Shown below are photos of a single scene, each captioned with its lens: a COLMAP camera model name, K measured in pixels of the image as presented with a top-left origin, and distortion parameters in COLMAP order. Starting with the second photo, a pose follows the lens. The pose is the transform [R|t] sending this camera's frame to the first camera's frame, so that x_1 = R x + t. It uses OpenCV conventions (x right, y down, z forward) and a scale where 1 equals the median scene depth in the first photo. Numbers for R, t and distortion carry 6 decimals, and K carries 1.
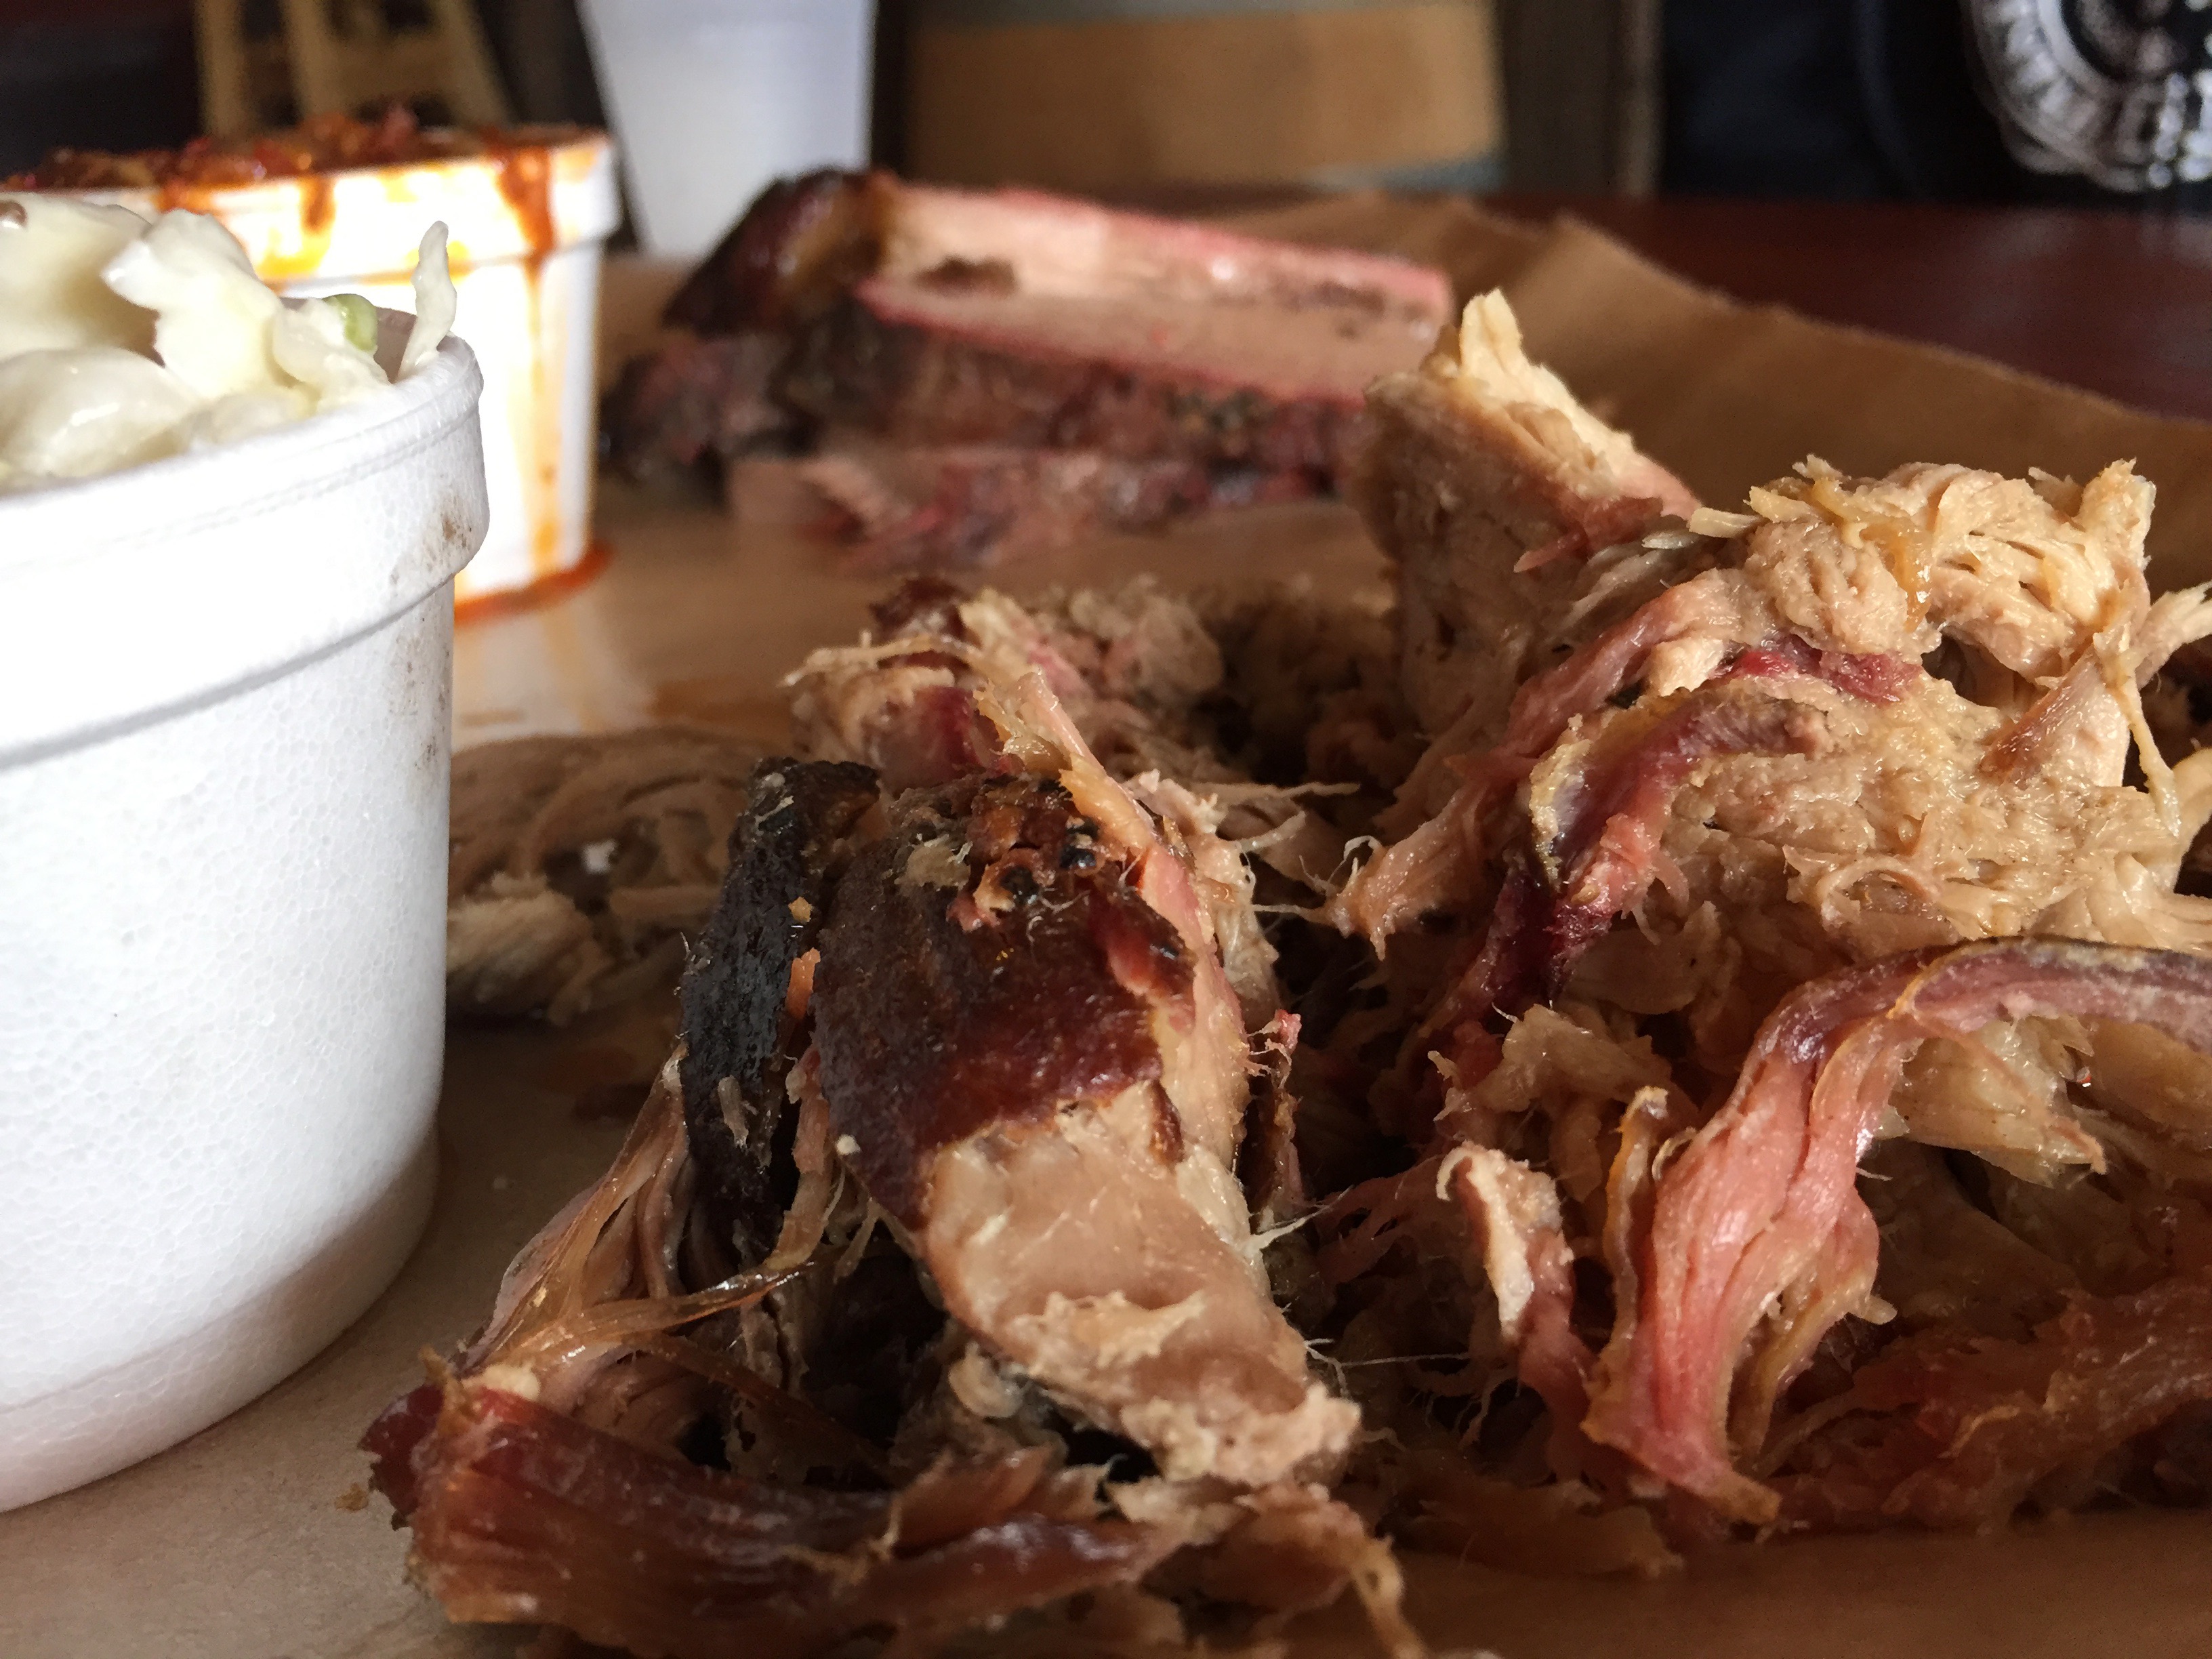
lens RADIAL K [[1953.6, 0, 1116.9], [0, 1953.6, 823.3], [0, 0, 1]] dist [0.054063, -0.140952]
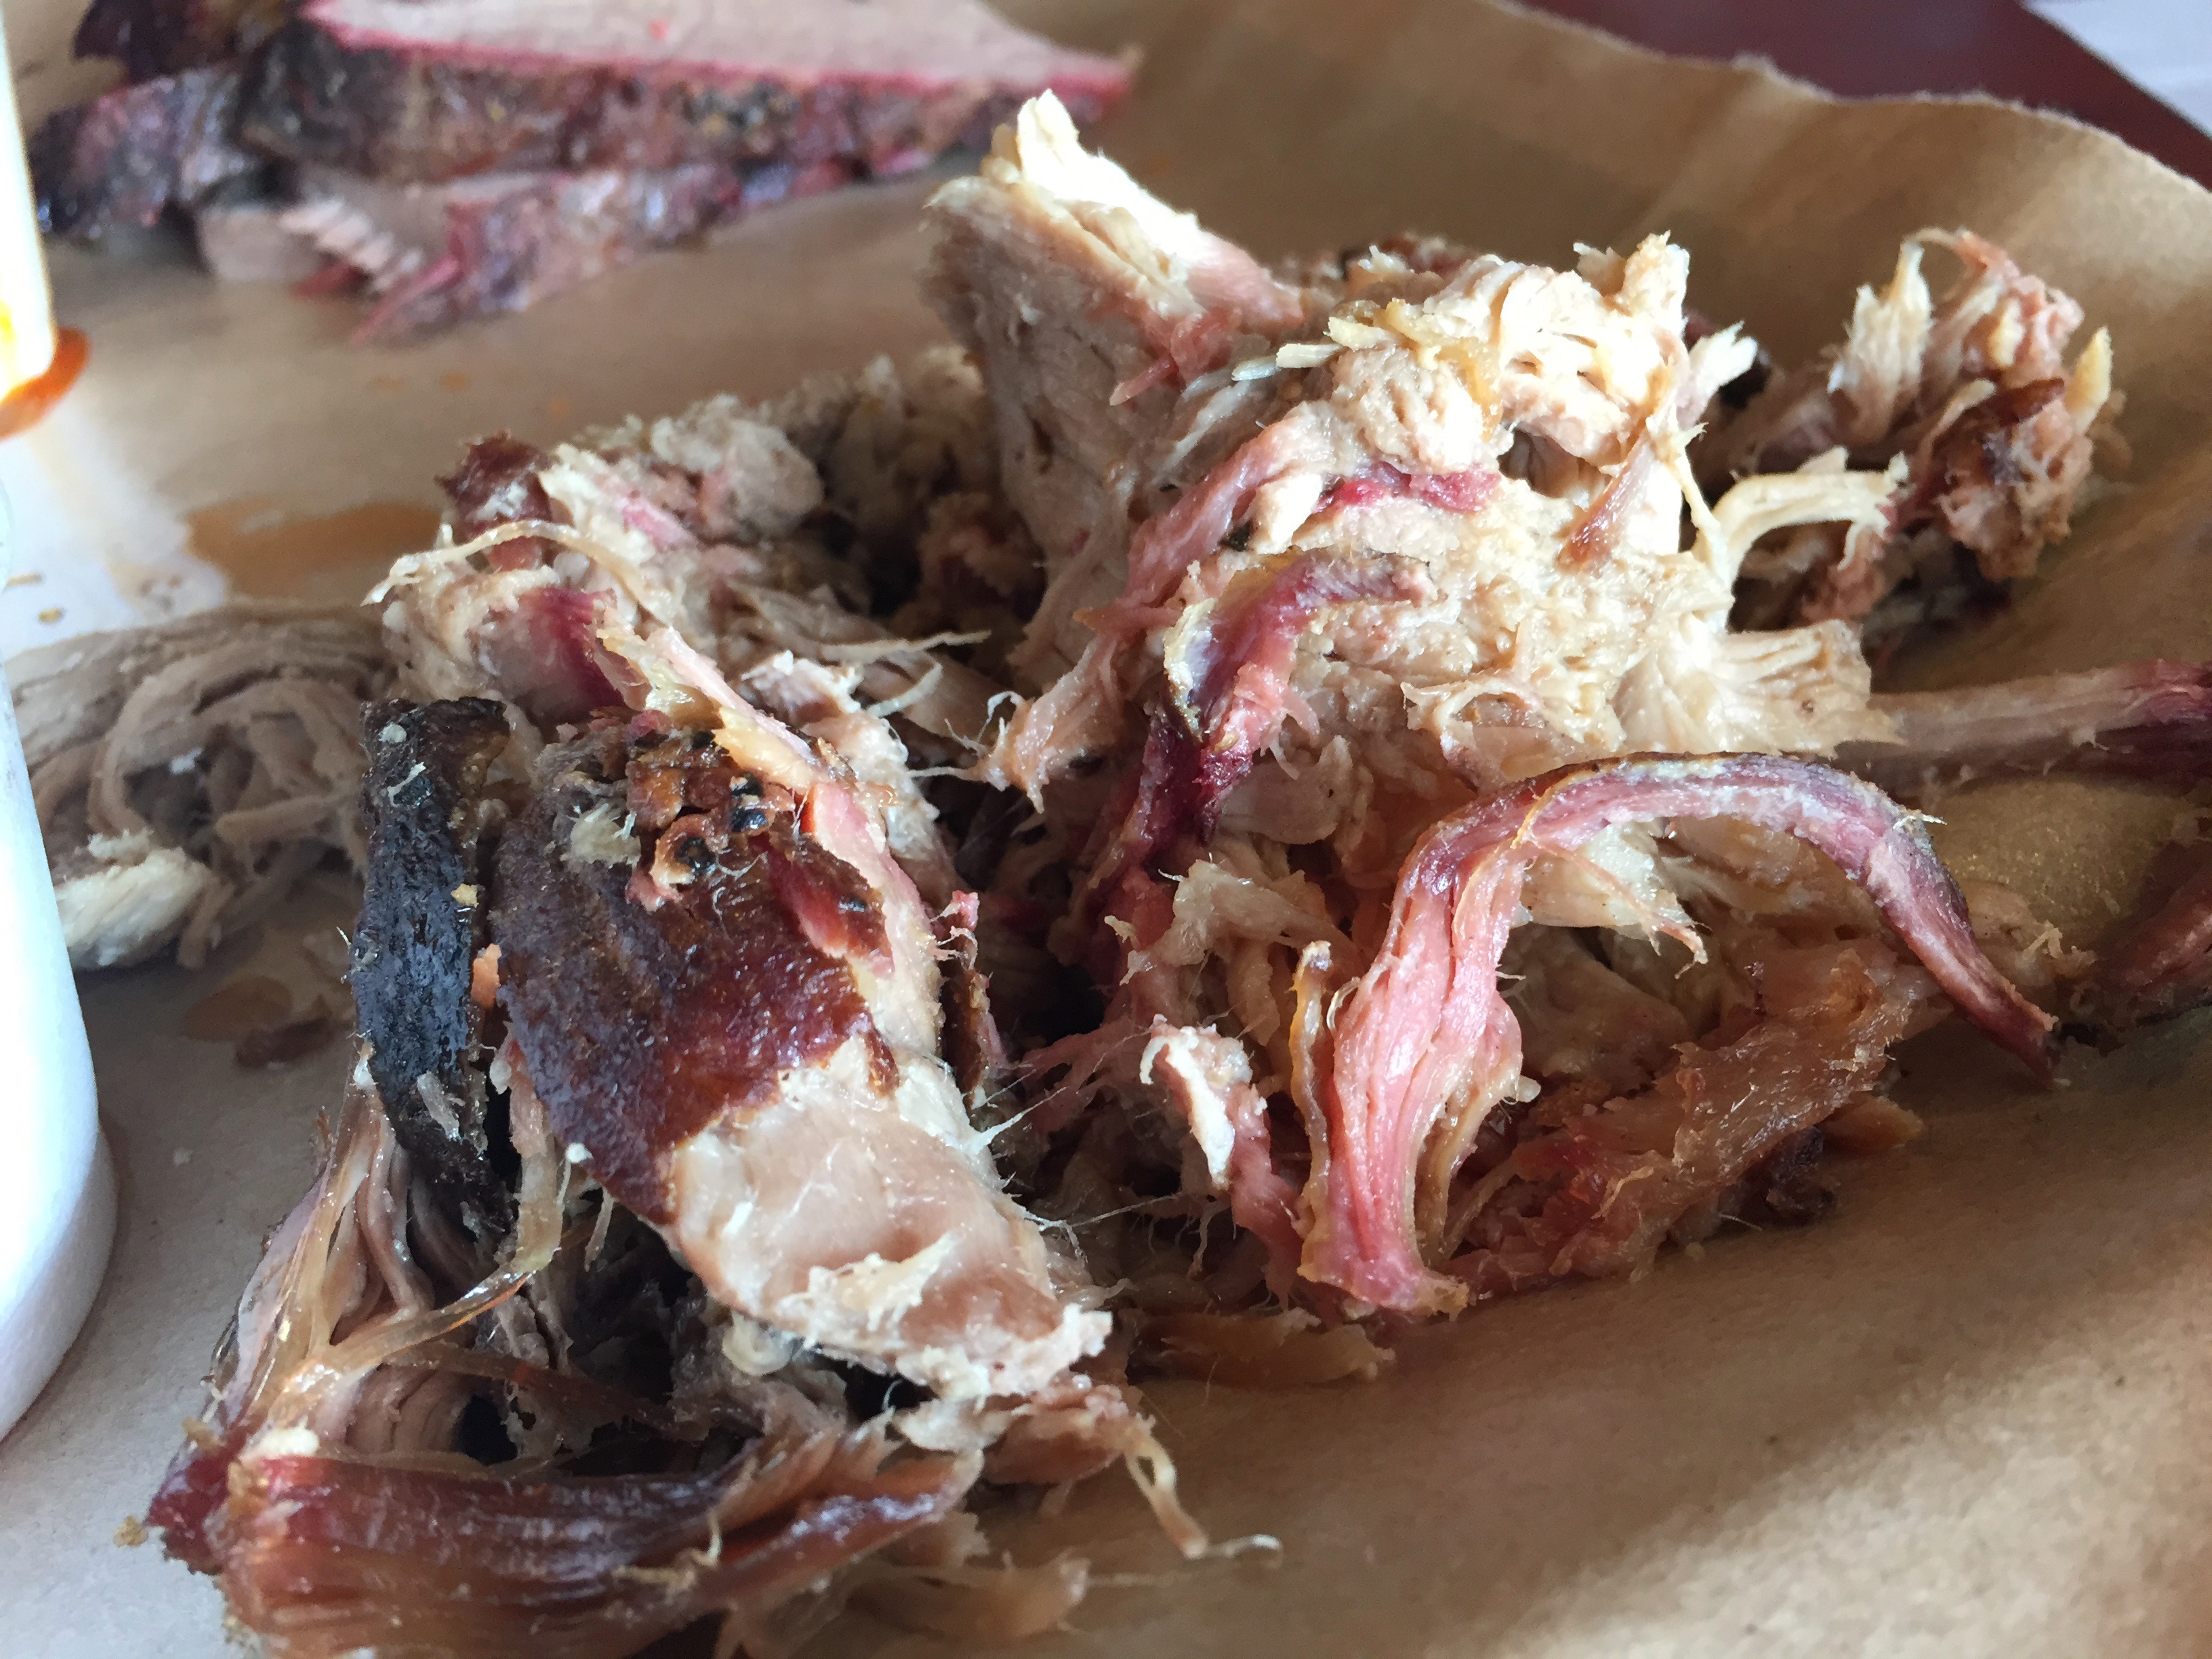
lens RADIAL K [[1953.6, 0, 1116.9], [0, 1953.6, 823.3], [0, 0, 1]] dist [0.054063, -0.140952]
pose [[0.966526, -0.174929, 0.187690, -0.024302], [0.133647, 0.967715, 0.213695, -0.157765], [-0.219012, -0.181457, 0.958701, -0.007035]]
